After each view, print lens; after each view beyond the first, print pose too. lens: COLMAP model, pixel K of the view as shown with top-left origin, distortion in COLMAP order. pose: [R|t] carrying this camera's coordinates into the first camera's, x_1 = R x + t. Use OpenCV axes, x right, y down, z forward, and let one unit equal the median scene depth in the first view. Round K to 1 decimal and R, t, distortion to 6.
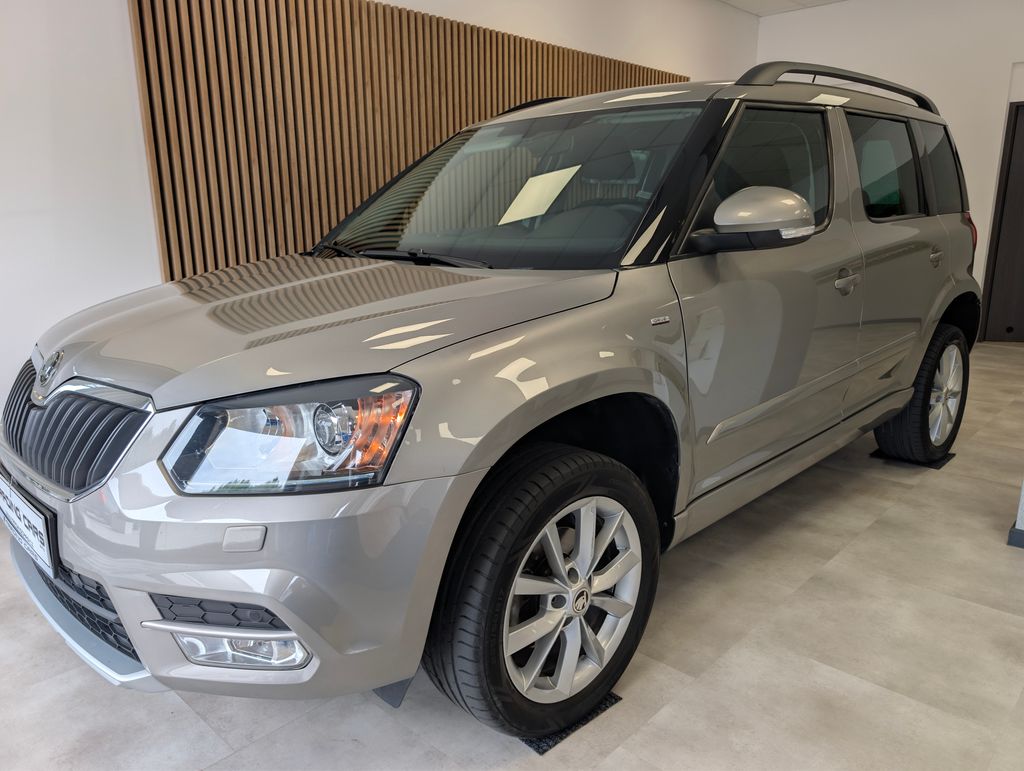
lens RADIAL K [[756.8, 0, 533.0], [0, 756.8, 391.6], [0, 0, 1]] dist [-0.000071, -0.009276]
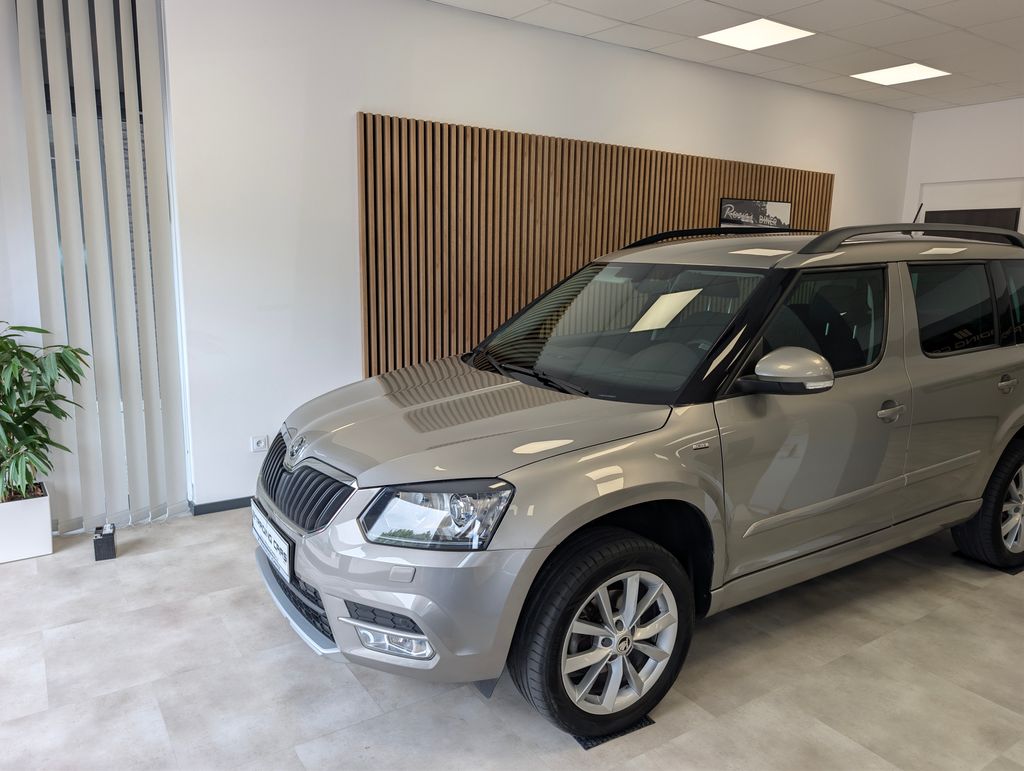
lens RADIAL K [[756.8, 0, 533.0], [0, 756.8, 391.6], [0, 0, 1]] dist [-0.000071, -0.009276]
pose [[0.973951, 0.068733, -0.216089, 0.172371], [-0.079686, 0.995919, -0.042380, -0.118578], [0.212294, 0.058495, 0.975454, -0.437219]]
